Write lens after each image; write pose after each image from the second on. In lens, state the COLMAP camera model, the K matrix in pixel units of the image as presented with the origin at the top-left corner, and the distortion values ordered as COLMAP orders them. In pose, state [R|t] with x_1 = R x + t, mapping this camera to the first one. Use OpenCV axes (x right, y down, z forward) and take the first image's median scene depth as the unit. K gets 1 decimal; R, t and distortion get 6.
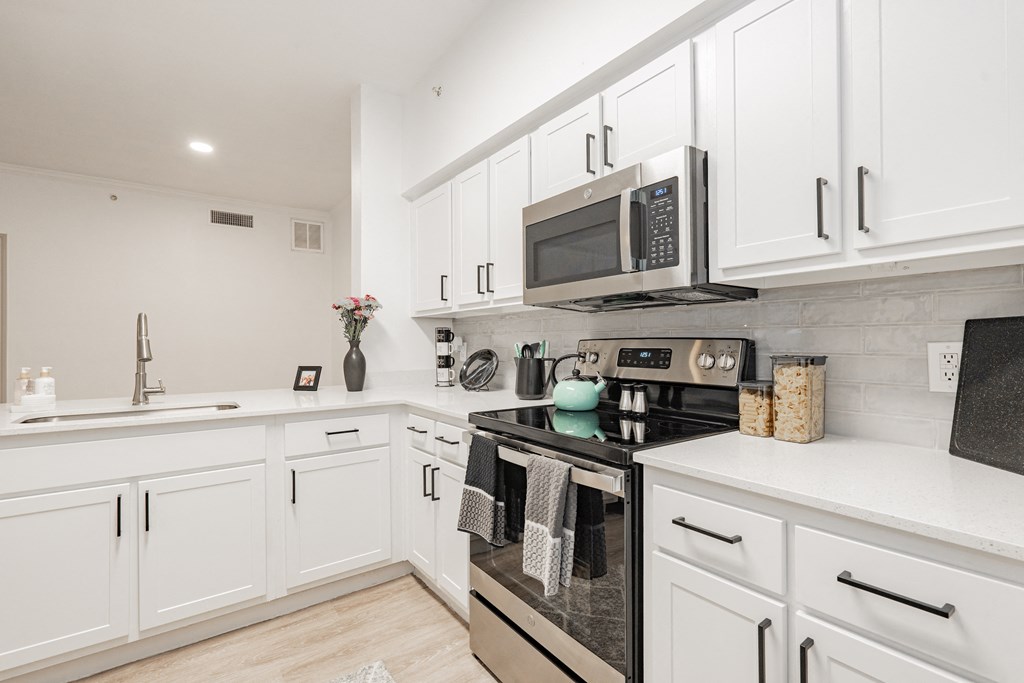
lens RADIAL K [[462.3, 0, 509.5], [0, 462.3, 339.0], [0, 0, 1]] dist [-0.006161, 0.002445]
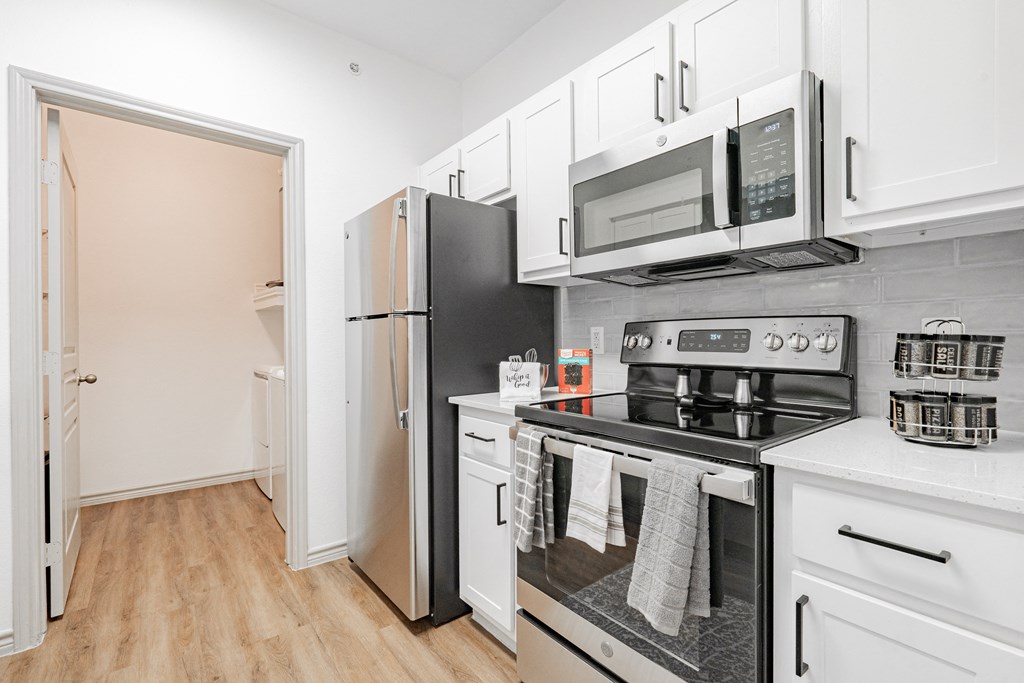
lens RADIAL K [[462.3, 0, 511.7], [0, 462.3, 342.2], [0, 0, 1]] dist [-0.006161, 0.002445]
pose [[0.997877, -0.002334, 0.065081, -0.138304], [0.001040, 0.999801, 0.019909, 0.024954], [-0.065114, -0.019799, 0.997681, 0.143701]]
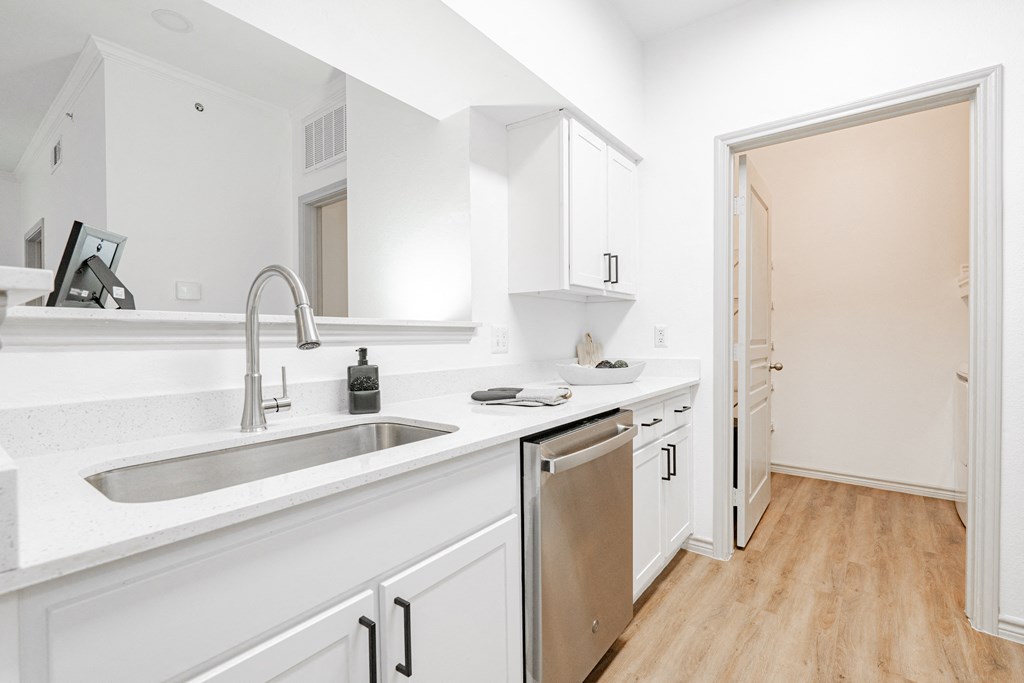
lens RADIAL K [[462.3, 0, 511.1], [0, 462.3, 342.8], [0, 0, 1]] dist [-0.006161, 0.002445]
pose [[0.291842, 0.013861, -0.956366, -0.013970], [0.017914, 0.999640, 0.019955, 0.026245], [0.956299, -0.022956, 0.291488, 0.208287]]
